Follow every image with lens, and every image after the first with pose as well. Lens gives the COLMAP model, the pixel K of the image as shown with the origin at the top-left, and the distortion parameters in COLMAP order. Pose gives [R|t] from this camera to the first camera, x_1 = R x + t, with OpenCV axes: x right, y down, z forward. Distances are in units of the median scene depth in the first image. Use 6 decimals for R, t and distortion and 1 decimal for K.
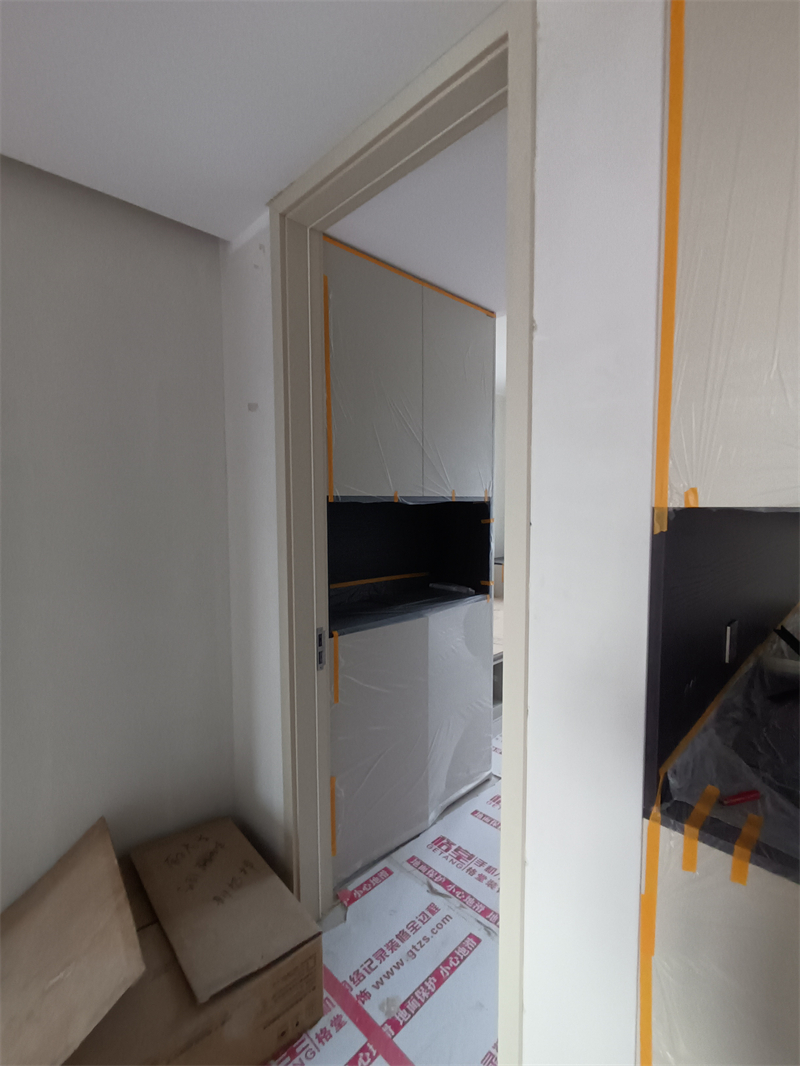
lens RADIAL K [[490.1, 0, 404.5], [0, 490.1, 527.9], [0, 0, 1]] dist [-0.007947, 0.005559]
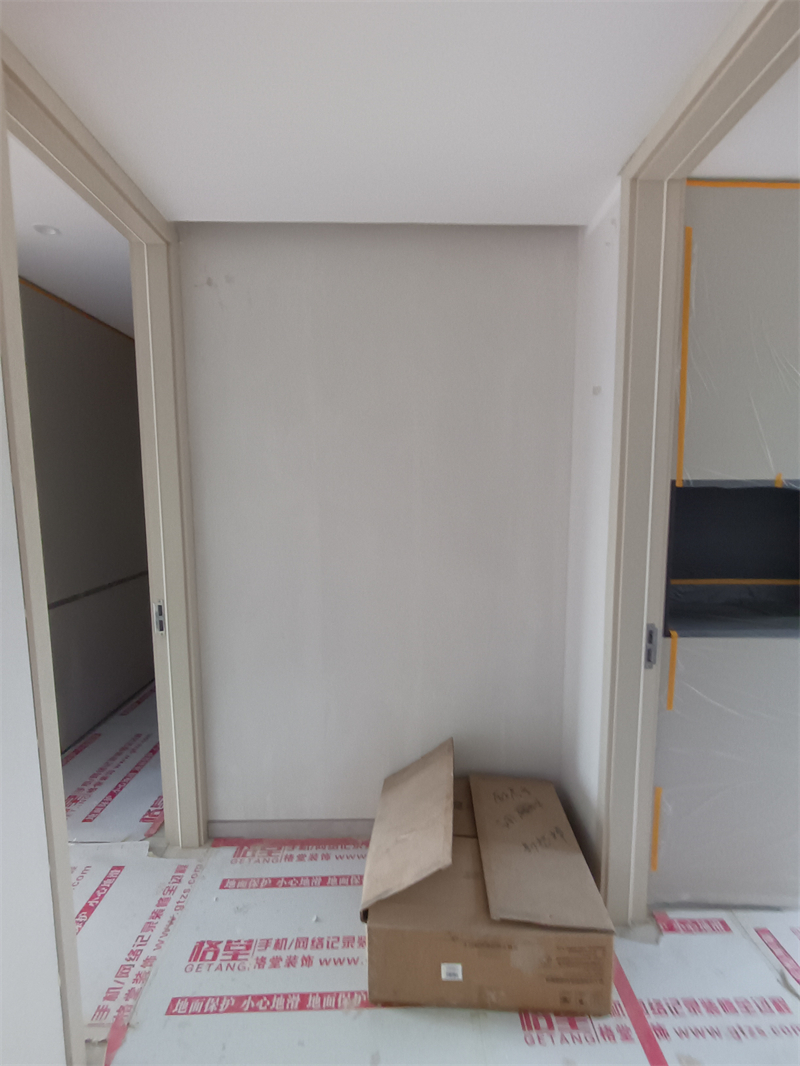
lens RADIAL K [[490.1, 0, 402.9], [0, 490.1, 525.3], [0, 0, 1]] dist [-0.007947, 0.005559]
pose [[0.720054, 0.061994, -0.691144, 0.117143], [-0.039504, 0.998048, 0.048366, -0.006816], [0.692793, -0.007523, 0.721097, 0.013331]]
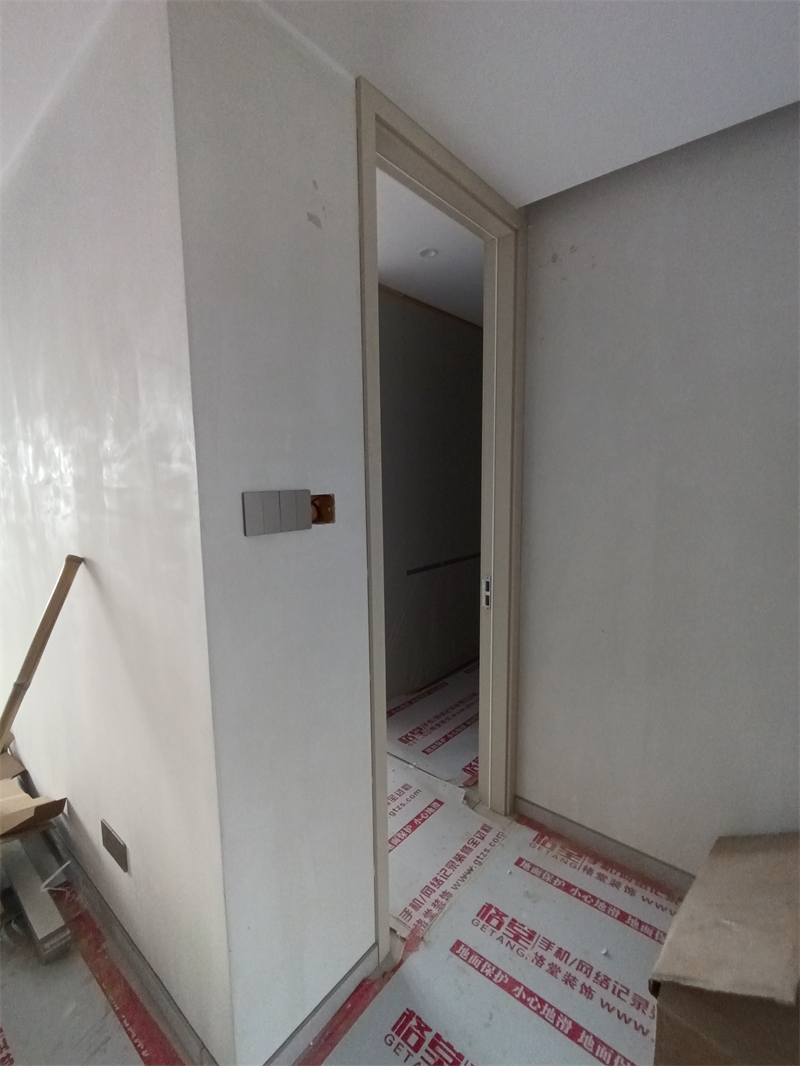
lens RADIAL K [[490.1, 0, 405.7], [0, 490.1, 531.1], [0, 0, 1]] dist [-0.007947, 0.005559]
pose [[0.092991, 0.123531, -0.987974, 0.103925], [-0.041499, 0.991892, 0.120115, -0.005898], [0.994802, 0.029830, 0.097363, 0.124163]]
